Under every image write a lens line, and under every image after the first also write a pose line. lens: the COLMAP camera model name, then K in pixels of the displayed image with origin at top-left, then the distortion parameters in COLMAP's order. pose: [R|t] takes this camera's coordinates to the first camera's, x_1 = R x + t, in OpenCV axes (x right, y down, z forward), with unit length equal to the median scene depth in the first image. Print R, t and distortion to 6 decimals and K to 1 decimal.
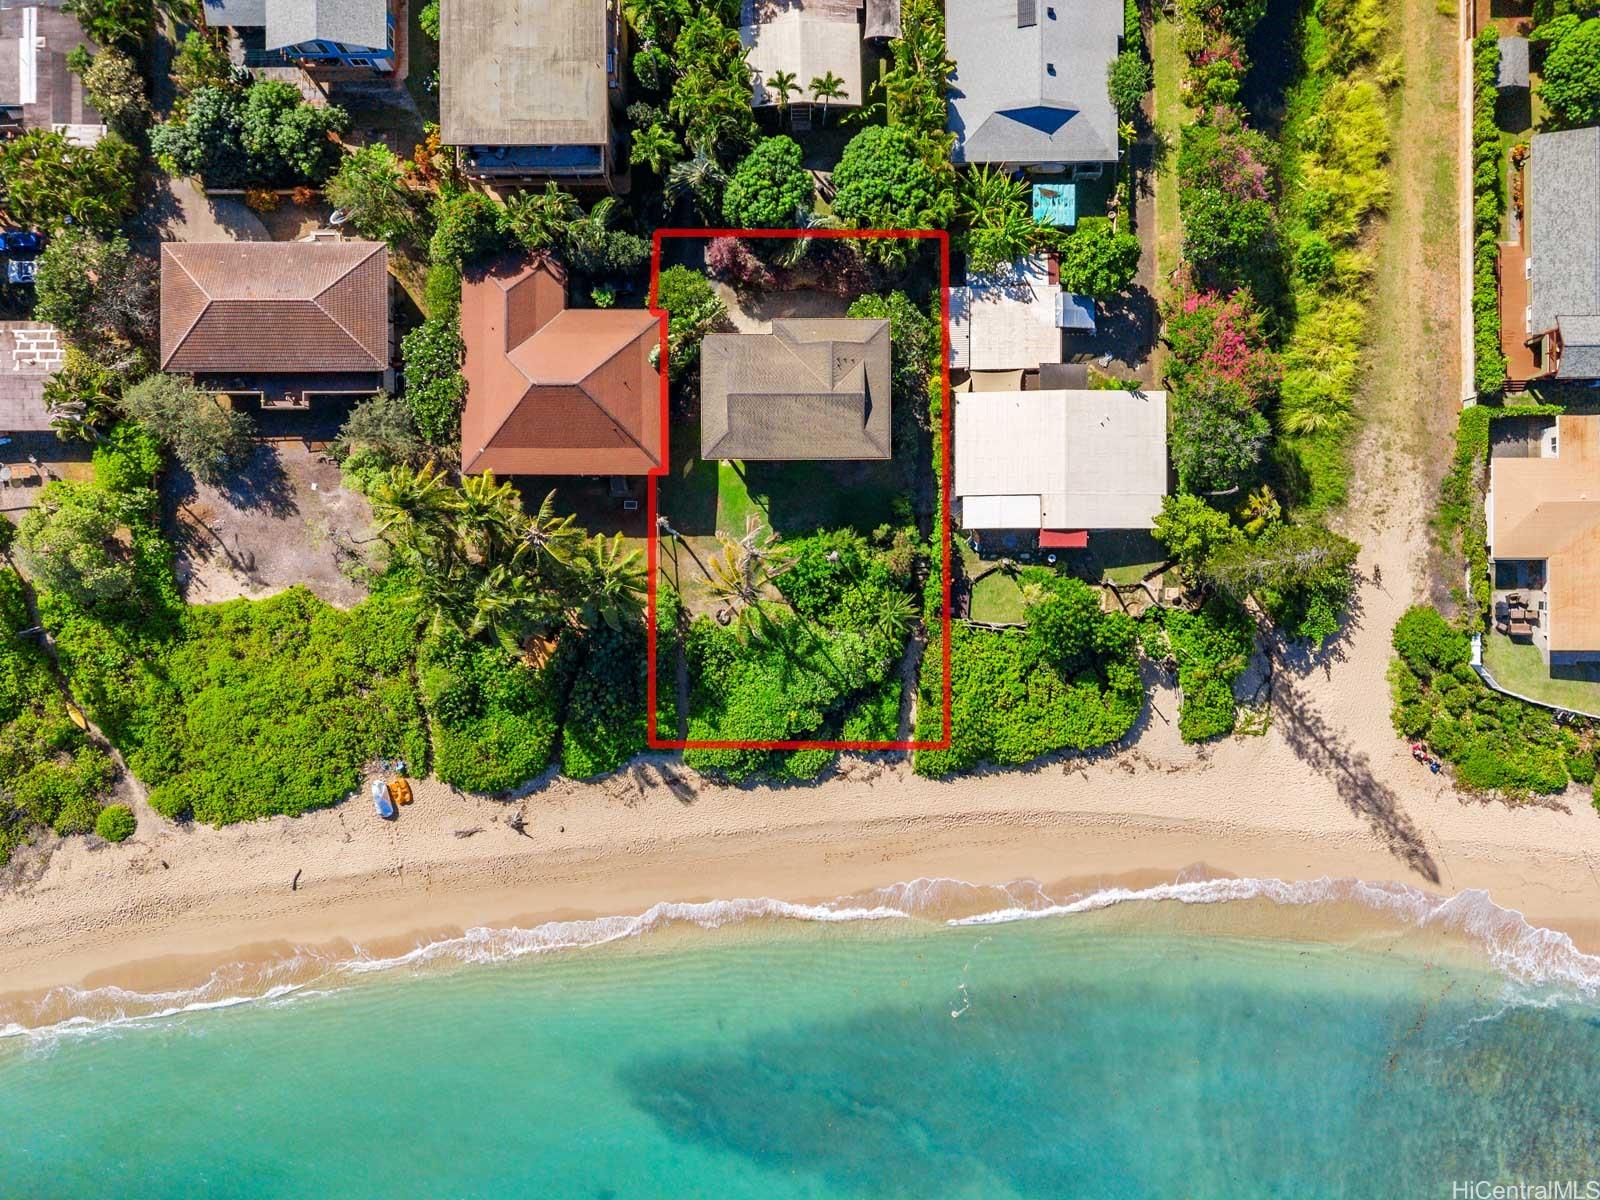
lens RADIAL K [[1062.2, 0, 800.0], [0, 1062.2, 600.0], [0, 0, 1]] dist [0.091550, -0.119362]
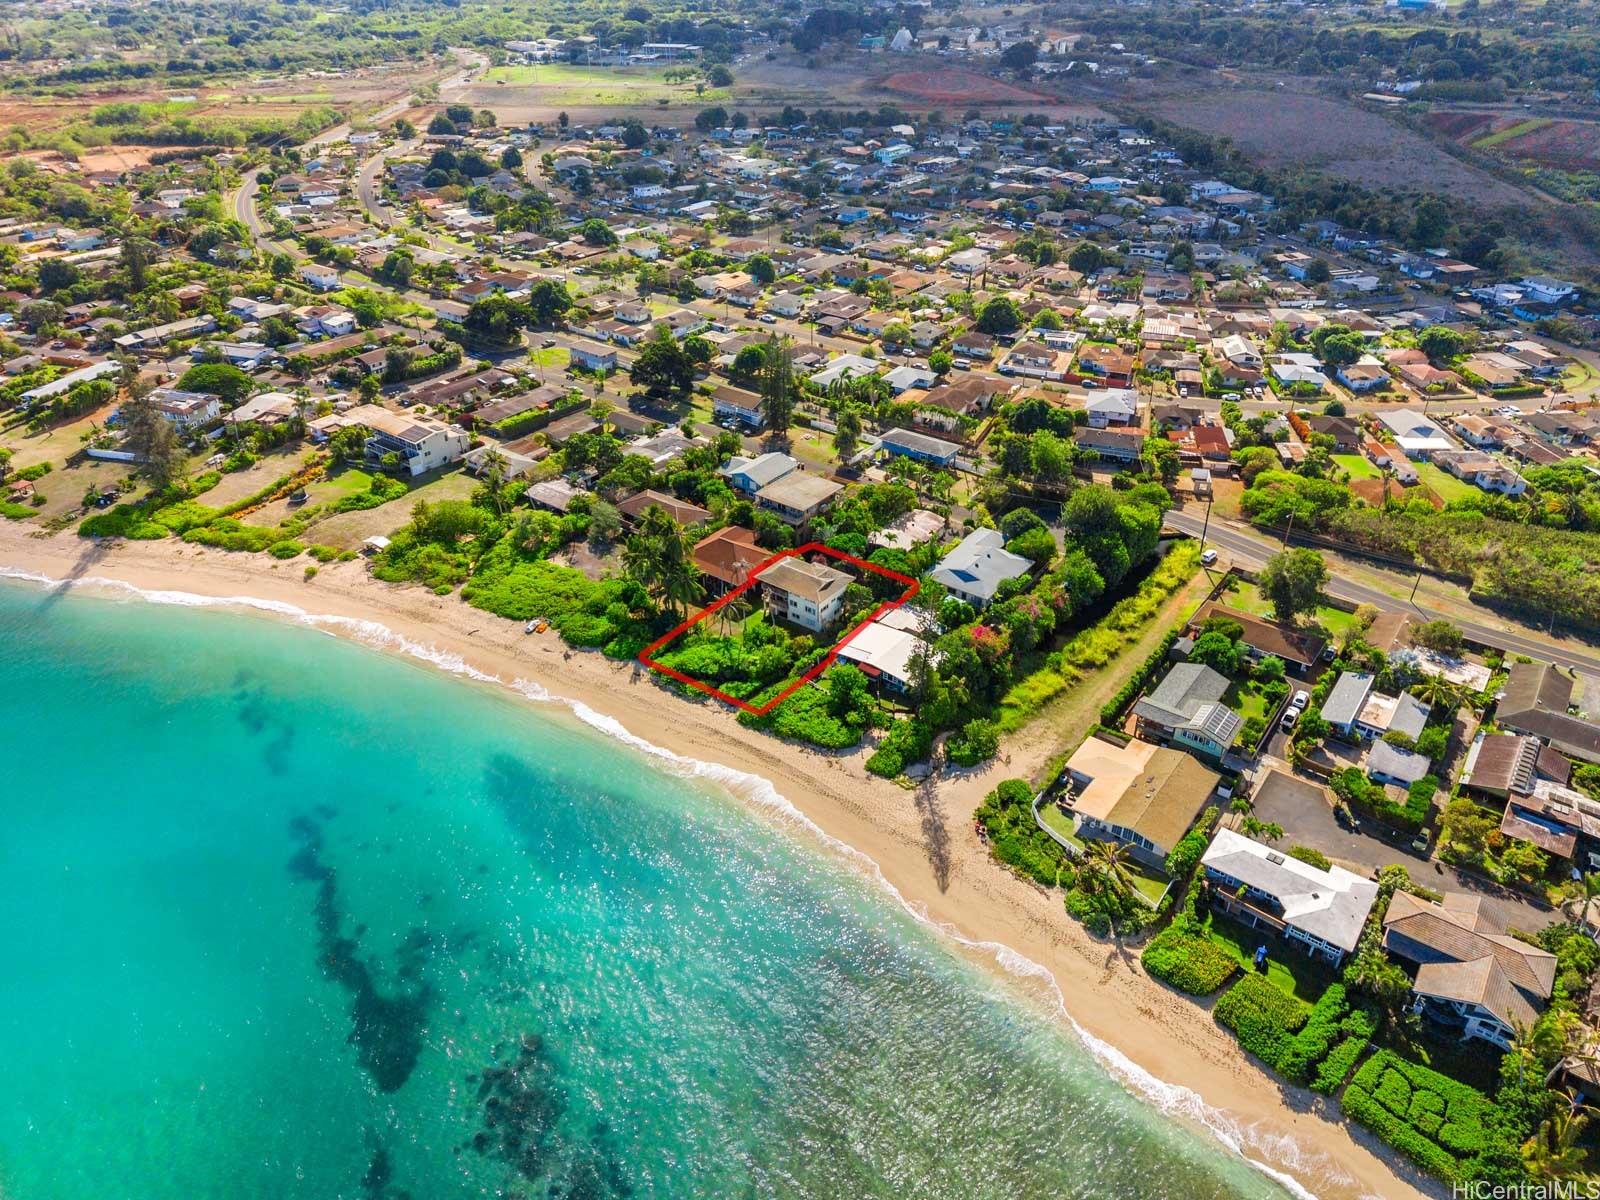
lens RADIAL K [[1041.8, 0, 800.0], [0, 1041.8, 600.0], [0, 0, 1]] dist [-0.001834, -0.004294]
pose [[0.796265, 0.329715, -0.507198, 1.045729], [-0.604936, 0.439070, -0.664282, 1.205169], [0.003672, 0.835767, 0.549072, -0.158126]]
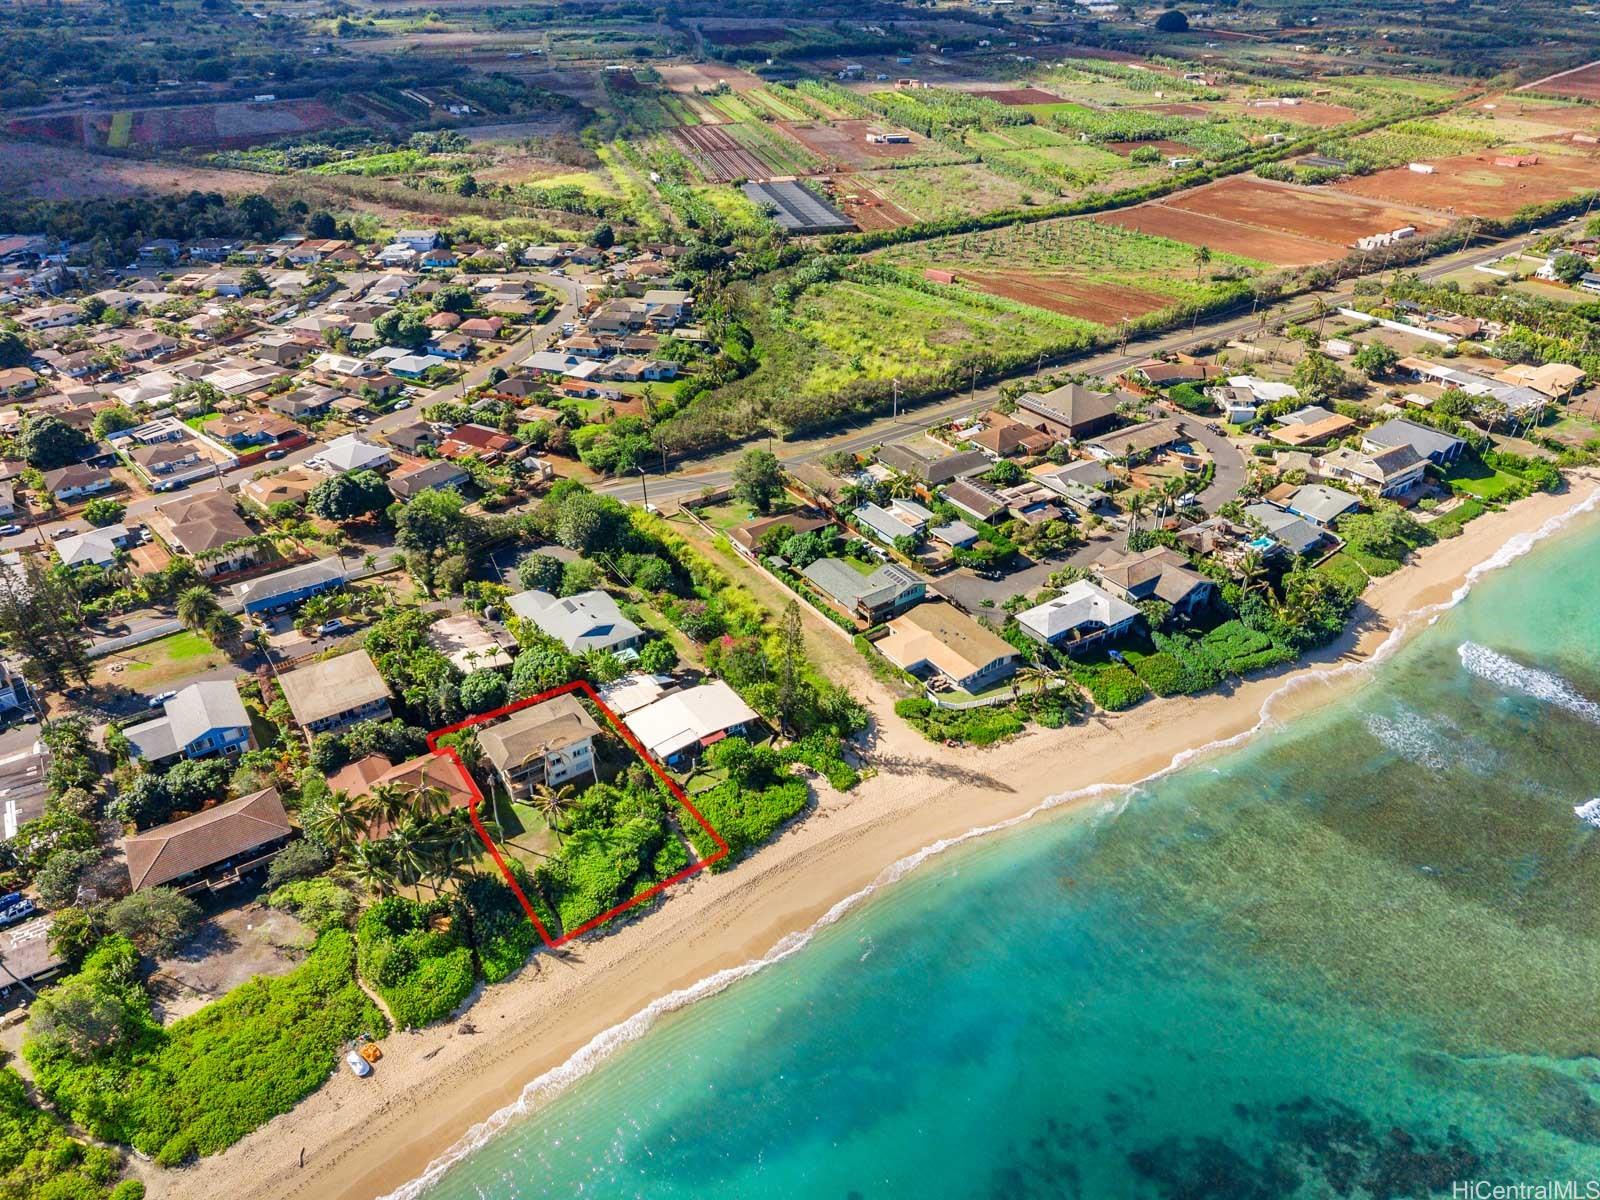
lens RADIAL K [[1041.8, 0, 800.0], [0, 1041.8, 600.0], [0, 0, 1]] dist [-0.001834, -0.004294]
pose [[0.825128, -0.297623, 0.480191, -0.385798], [0.564787, 0.454680, -0.688681, 1.078901], [-0.013366, 0.839456, 0.543263, -0.131866]]
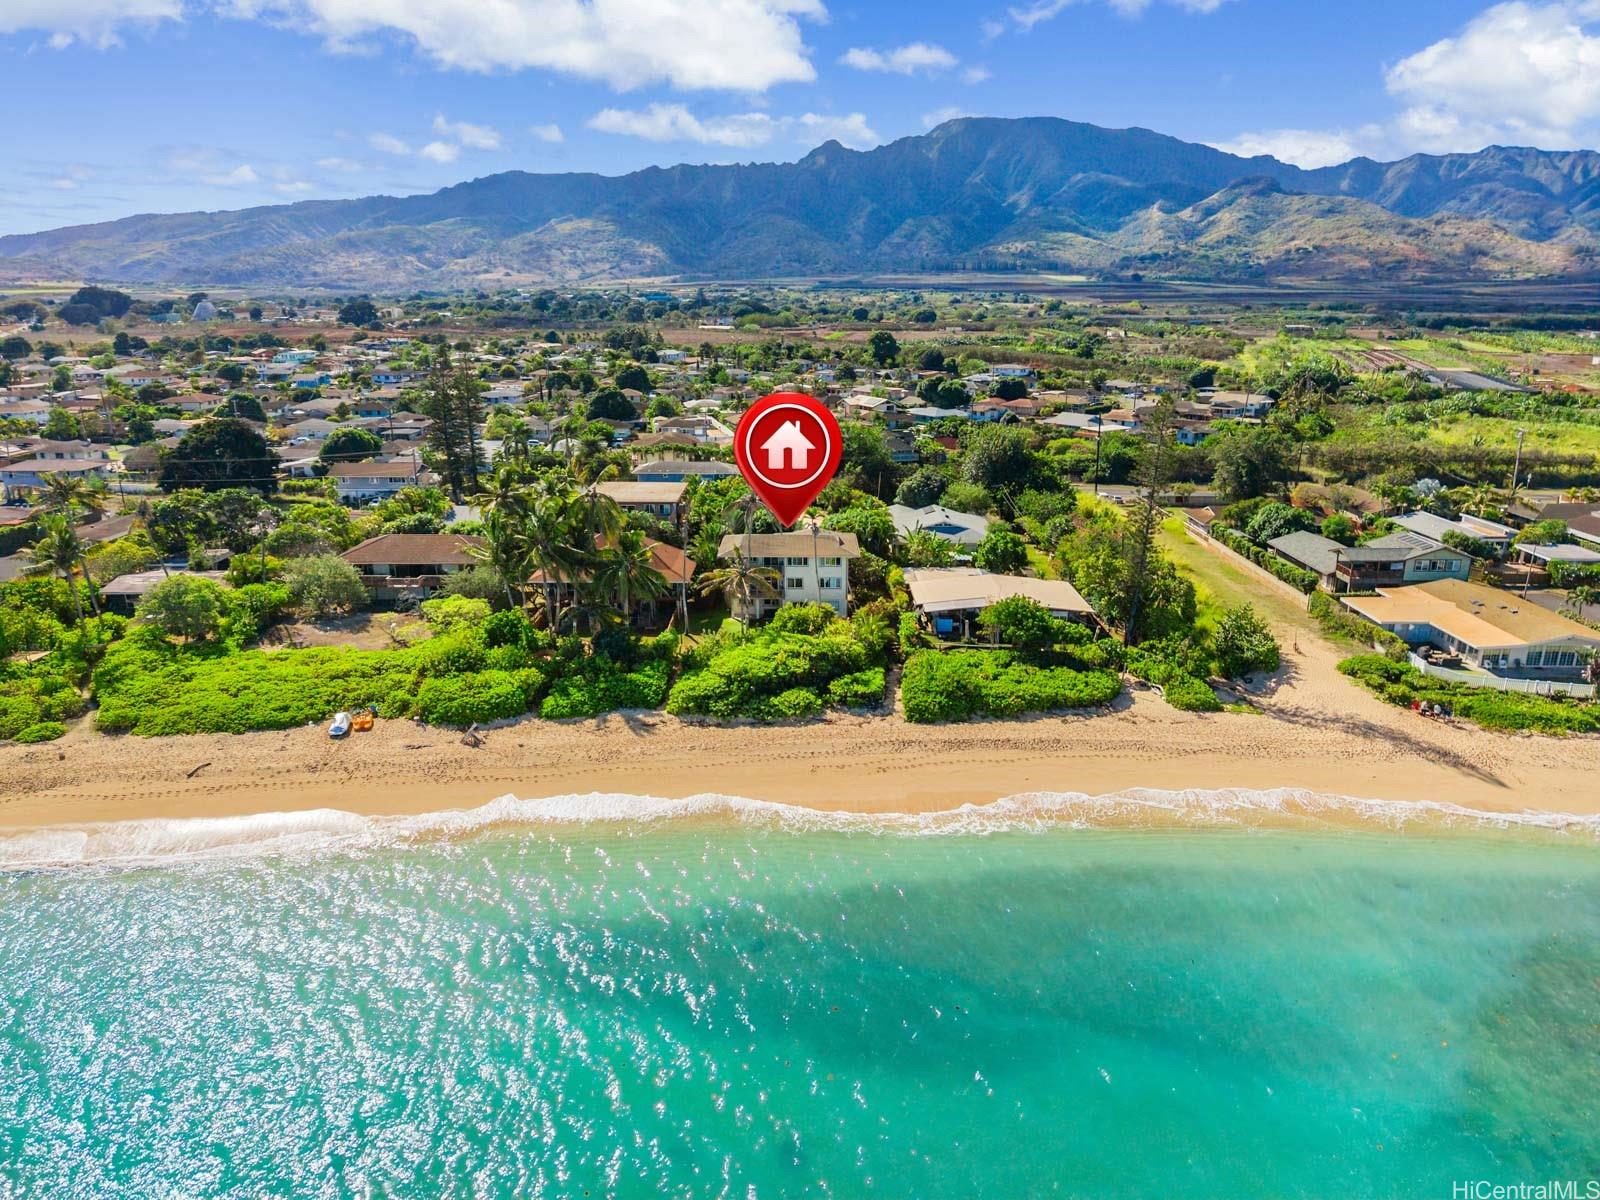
lens RADIAL K [[1065.7, 0, 800.0], [0, 1065.7, 600.0], [0, 0, 1]] dist [0.020588, 0.002468]
pose [[0.999947, 0.004706, -0.009141, 0.022113], [-0.010120, 0.293840, -0.955801, 1.046979], [-0.001812, 0.955843, 0.293873, 0.622566]]
